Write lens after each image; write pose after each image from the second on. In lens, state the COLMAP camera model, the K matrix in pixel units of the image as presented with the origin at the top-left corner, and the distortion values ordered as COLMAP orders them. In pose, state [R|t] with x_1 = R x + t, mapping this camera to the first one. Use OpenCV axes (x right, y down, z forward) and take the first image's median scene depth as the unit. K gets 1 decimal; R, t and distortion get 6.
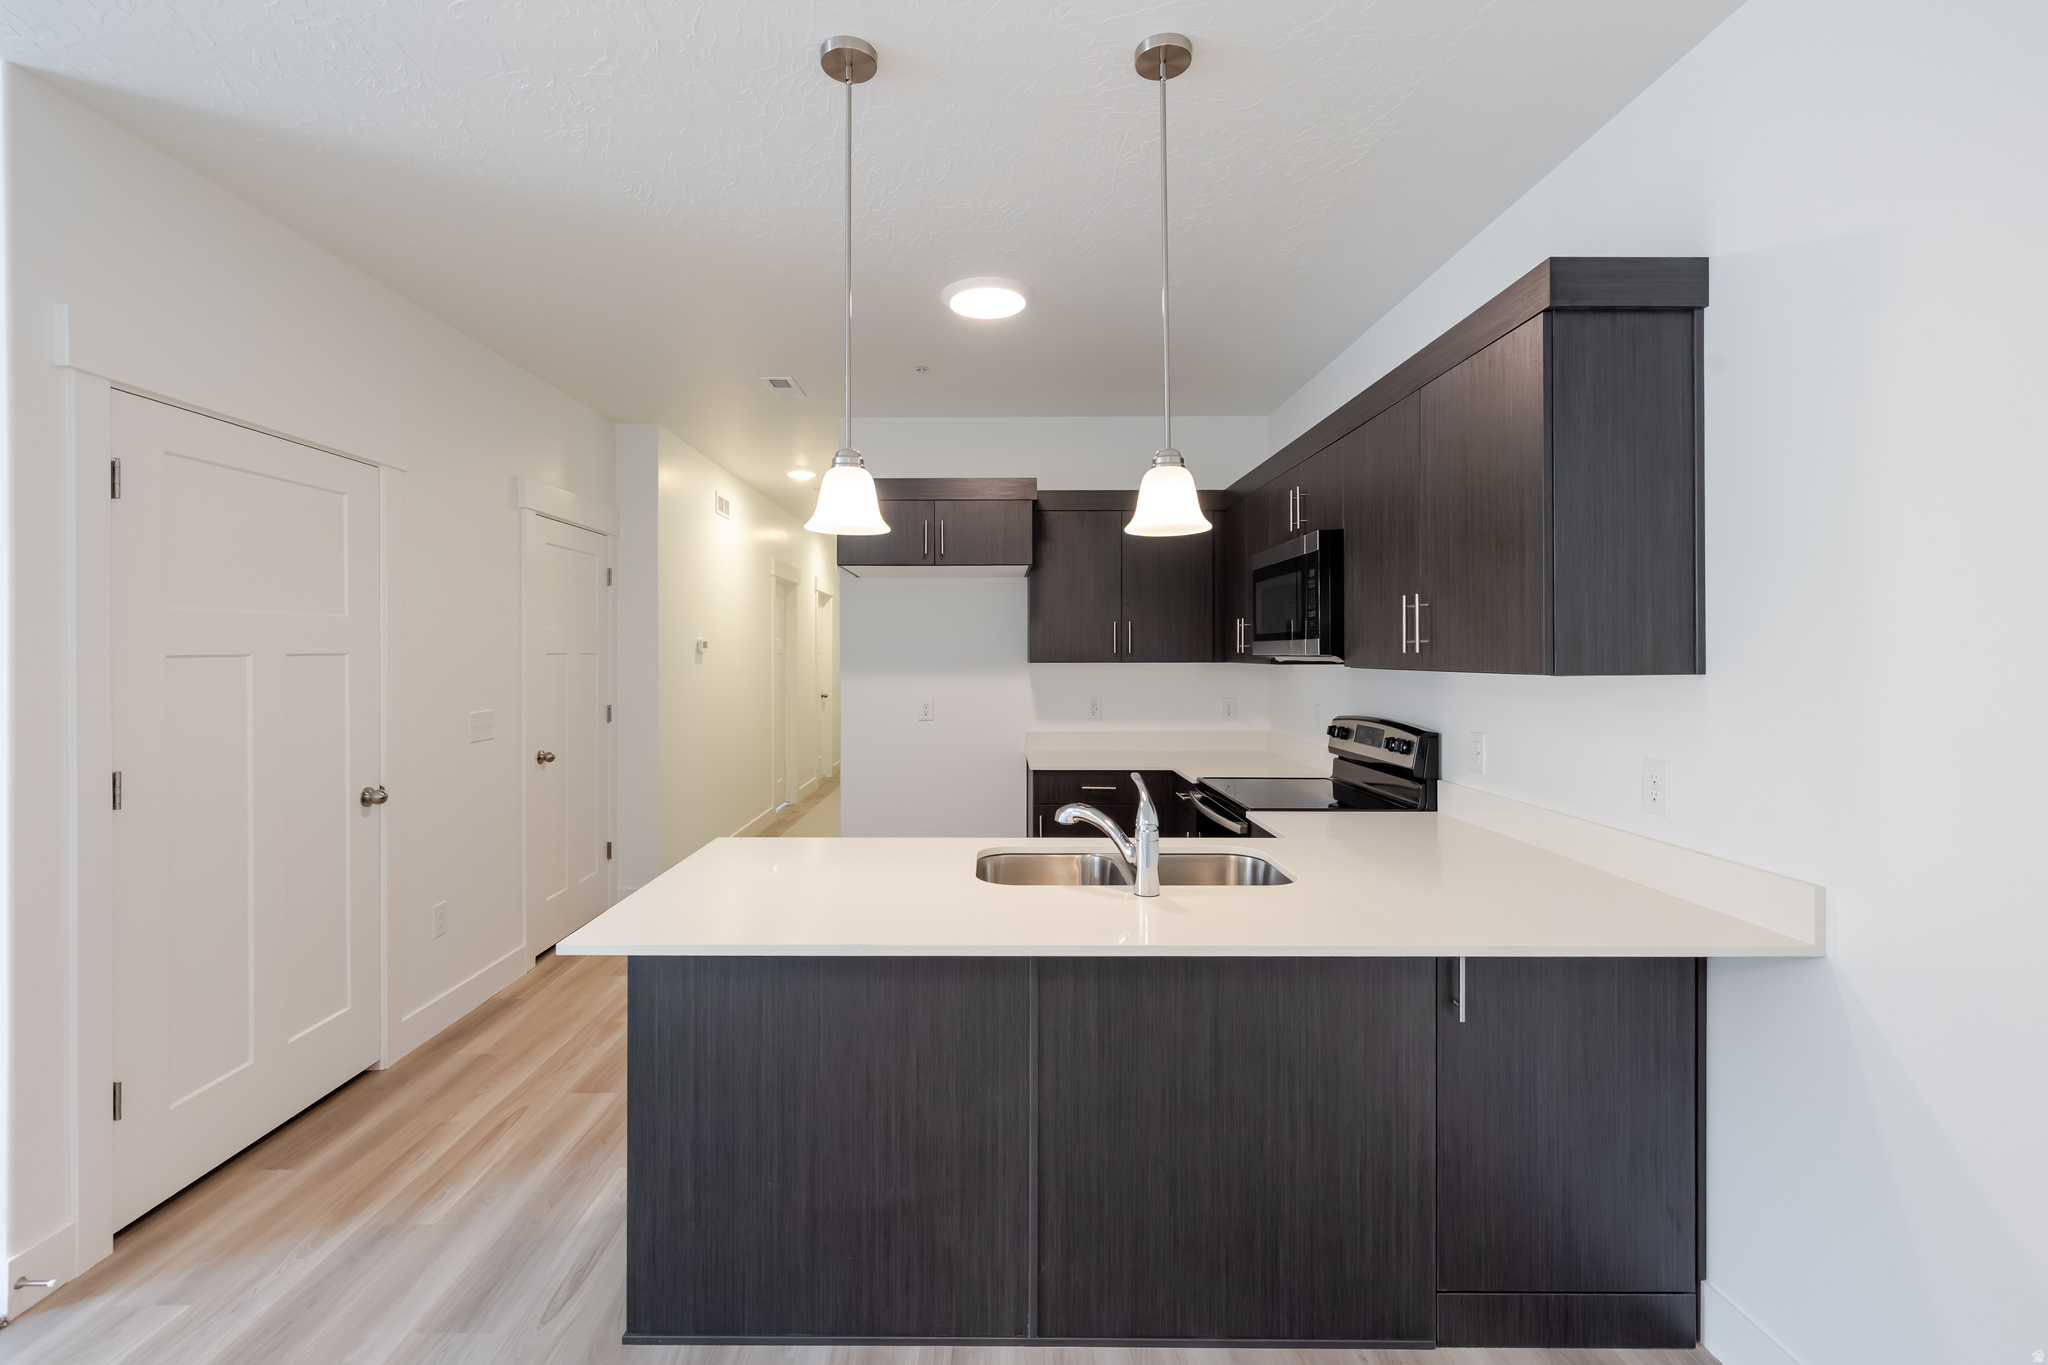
lens RADIAL K [[885.6, 0, 987.0], [0, 885.6, 656.9], [0, 0, 1]] dist [0.001040, 0.000020]
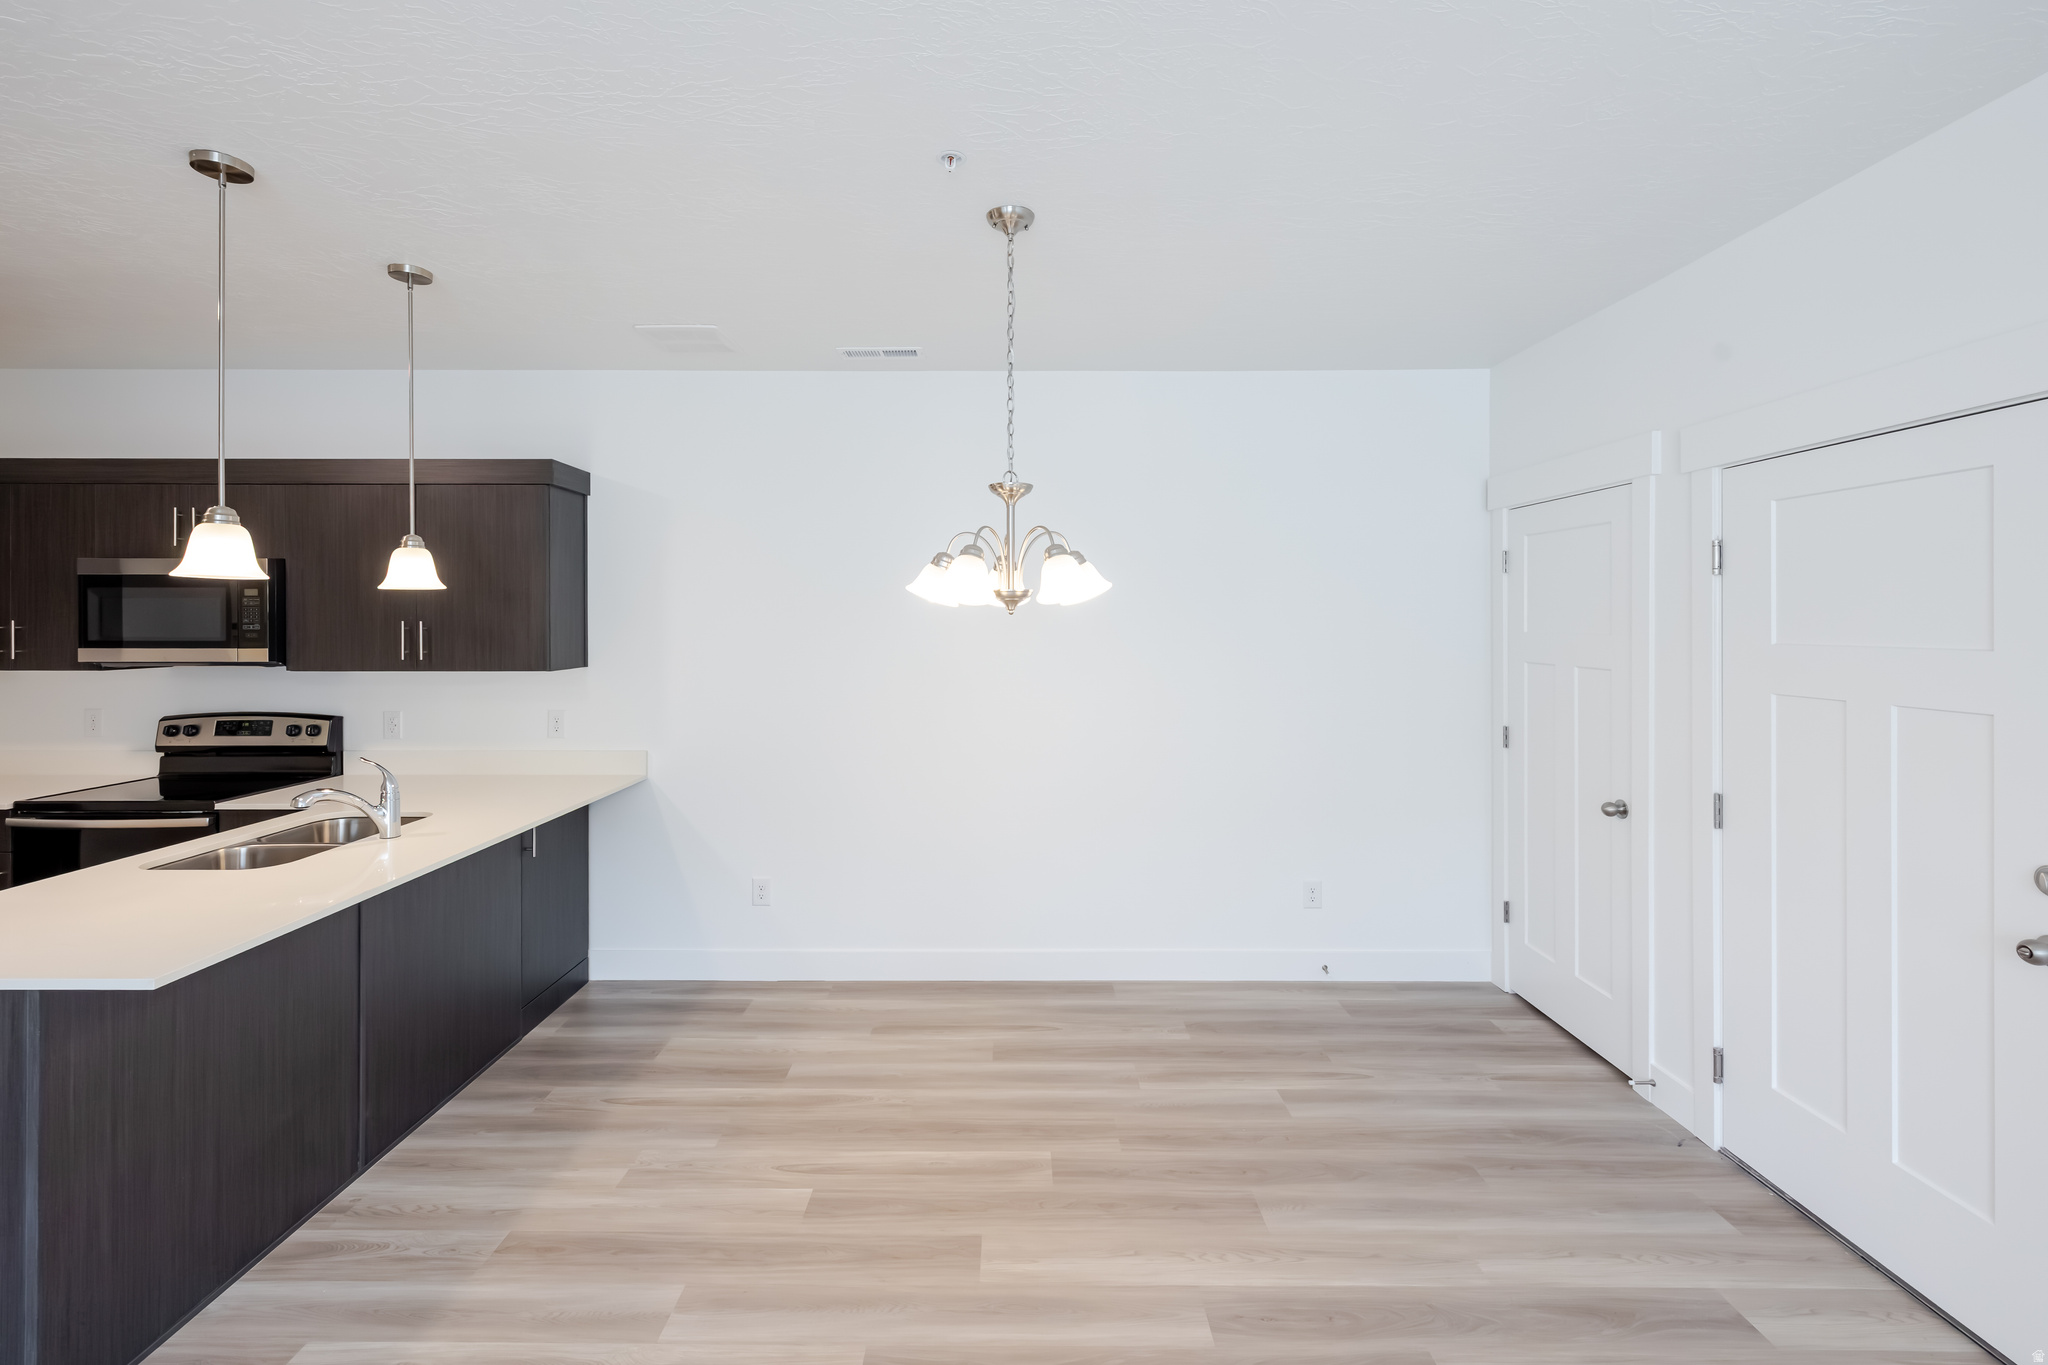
lens RADIAL K [[892.6, 0, 1015.4], [0, 892.6, 617.8], [0, 0, 1]] dist [0.003418, 0.000293]
pose [[-0.003171, 0.003538, 0.999989, -0.845687], [0.002644, 0.999990, -0.003530, -0.055050], [-0.999991, 0.002633, -0.003181, -0.013782]]
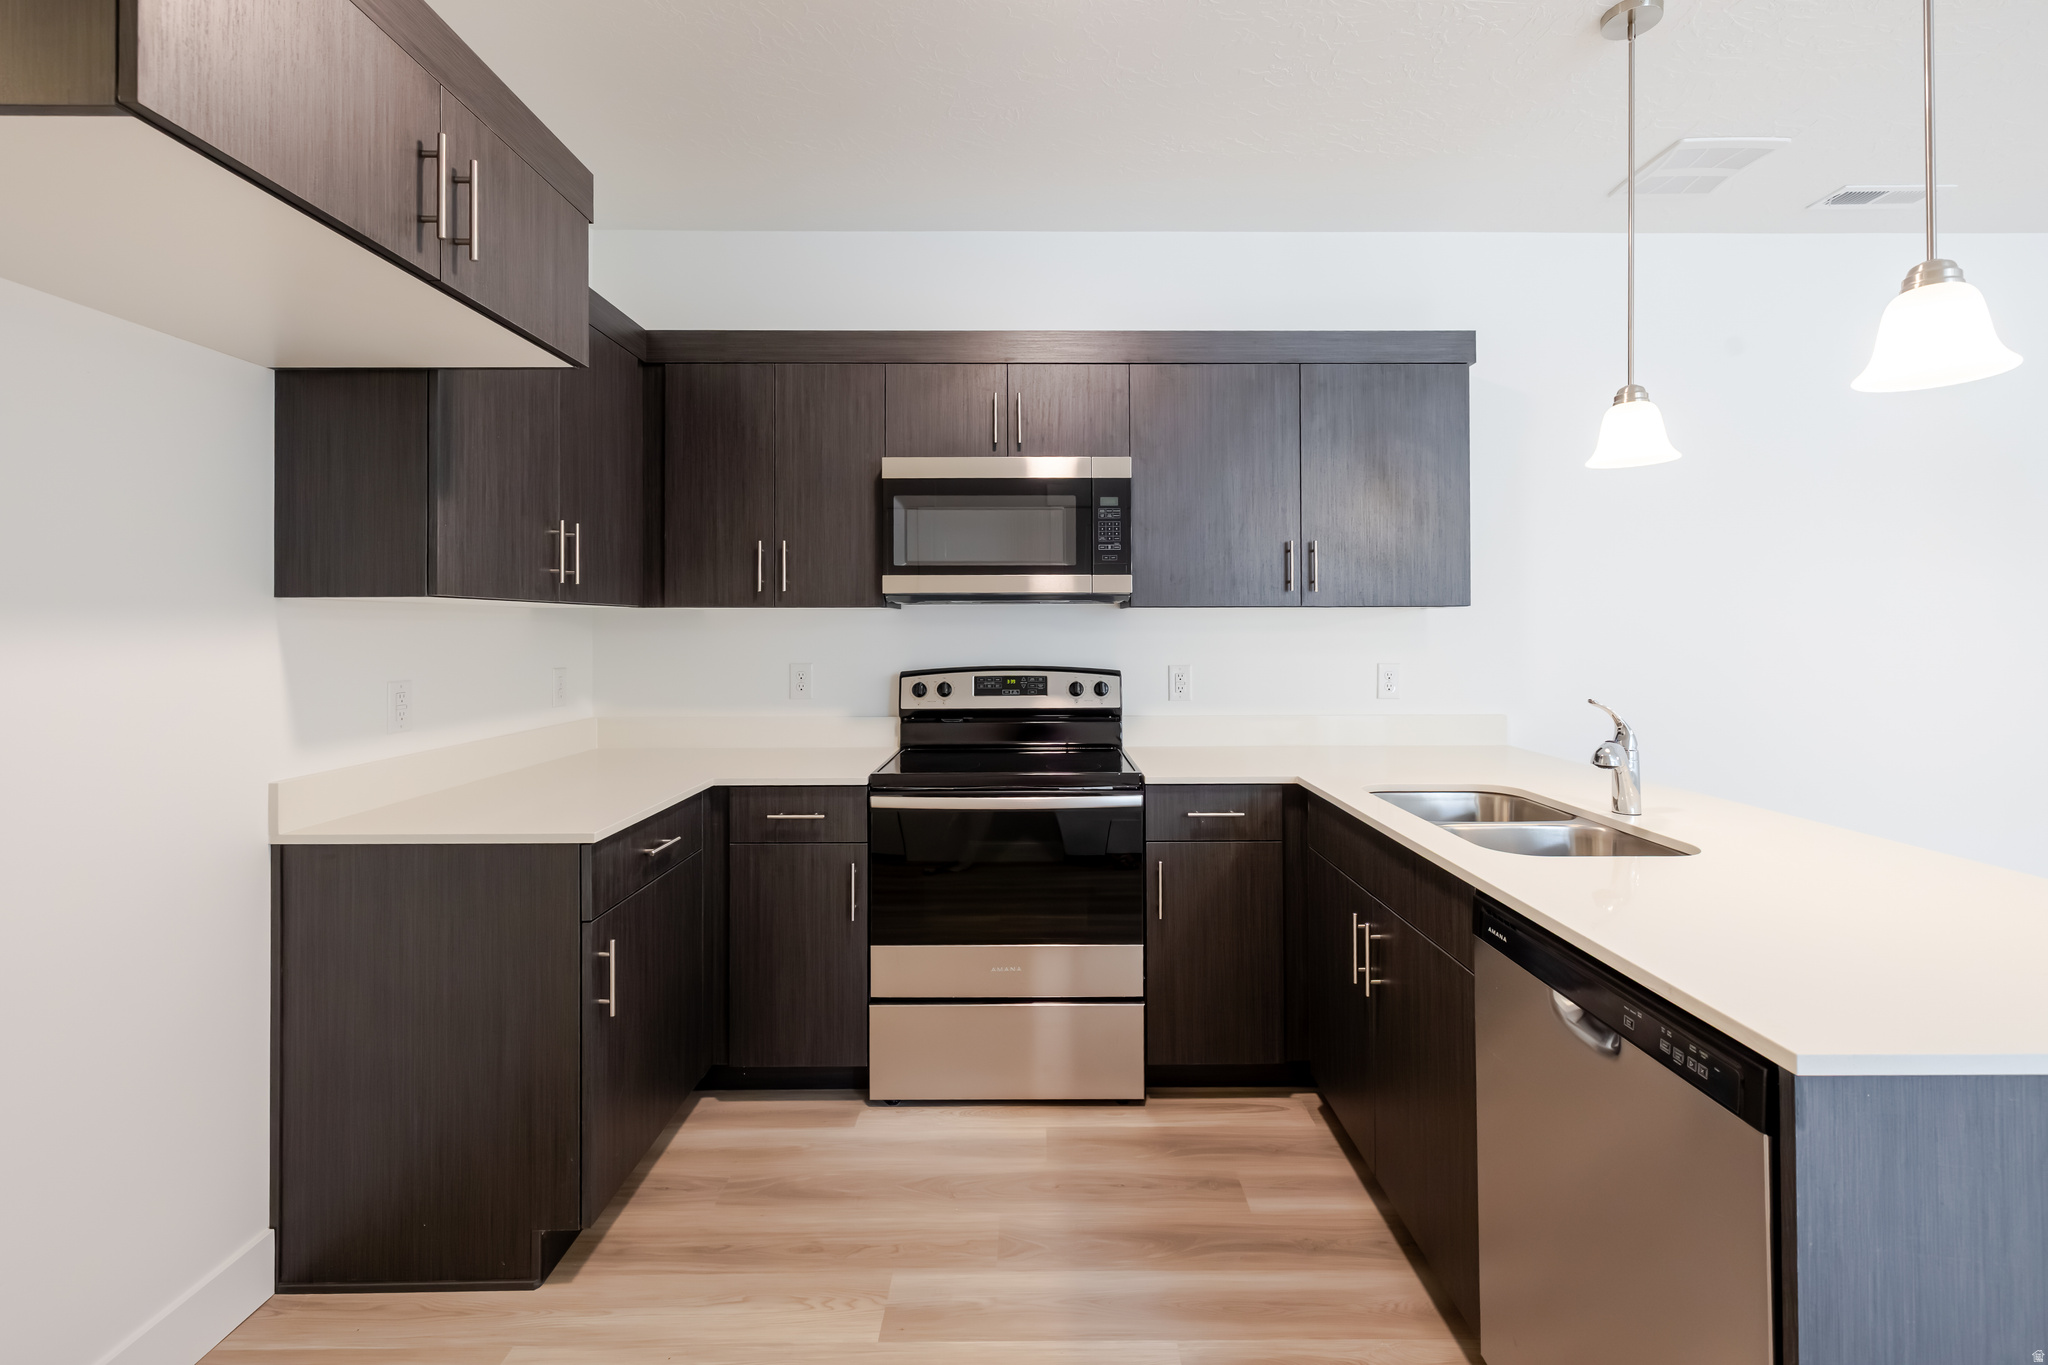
lens RADIAL K [[892.6, 0, 1015.4], [0, 892.6, 617.8], [0, 0, 1]] dist [0.003418, 0.000293]
pose [[-0.019010, 0.012630, 0.999740, -0.544894], [0.004892, 0.999909, -0.012539, 0.035136], [-0.999807, 0.004652, -0.019070, 1.141210]]
